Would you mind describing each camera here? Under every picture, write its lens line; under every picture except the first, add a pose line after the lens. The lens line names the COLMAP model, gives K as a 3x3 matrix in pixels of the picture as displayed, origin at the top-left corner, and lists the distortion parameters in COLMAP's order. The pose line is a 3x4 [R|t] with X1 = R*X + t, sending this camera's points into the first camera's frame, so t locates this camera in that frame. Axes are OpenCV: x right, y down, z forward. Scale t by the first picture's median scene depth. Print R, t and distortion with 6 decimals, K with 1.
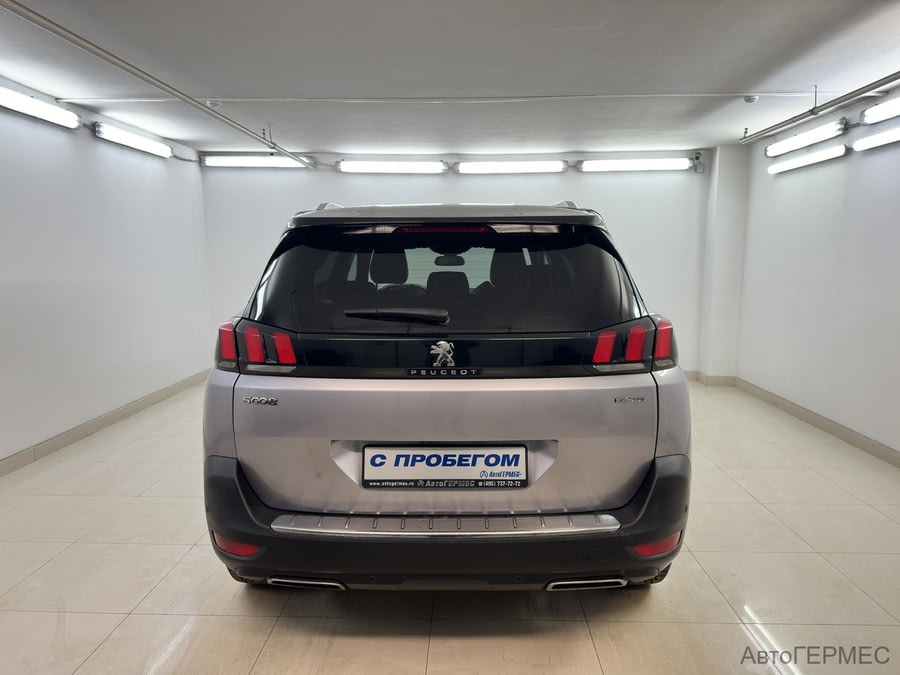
lens RADIAL K [[631.7, 0, 450.0], [0, 631.7, 337.5], [0, 0, 1]] dist [0.119386, -0.153096]
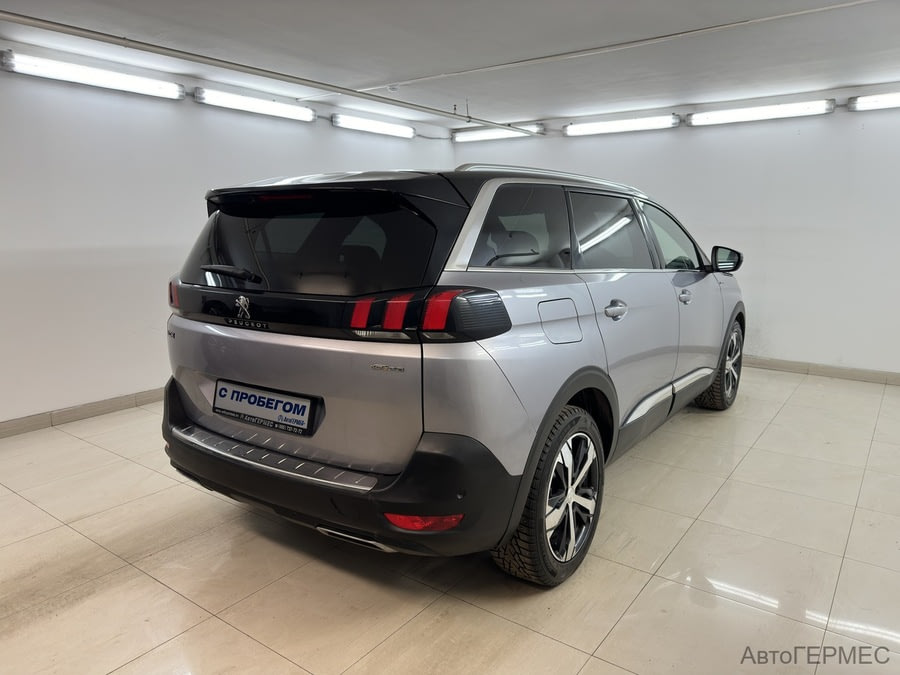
lens RADIAL K [[631.7, 0, 450.0], [0, 631.7, 337.5], [0, 0, 1]] dist [0.119386, -0.153096]
pose [[0.825114, 0.099460, -0.556143, 0.902695], [-0.070858, 0.994827, 0.072786, -0.028740], [0.560505, -0.020649, 0.827893, 0.238501]]
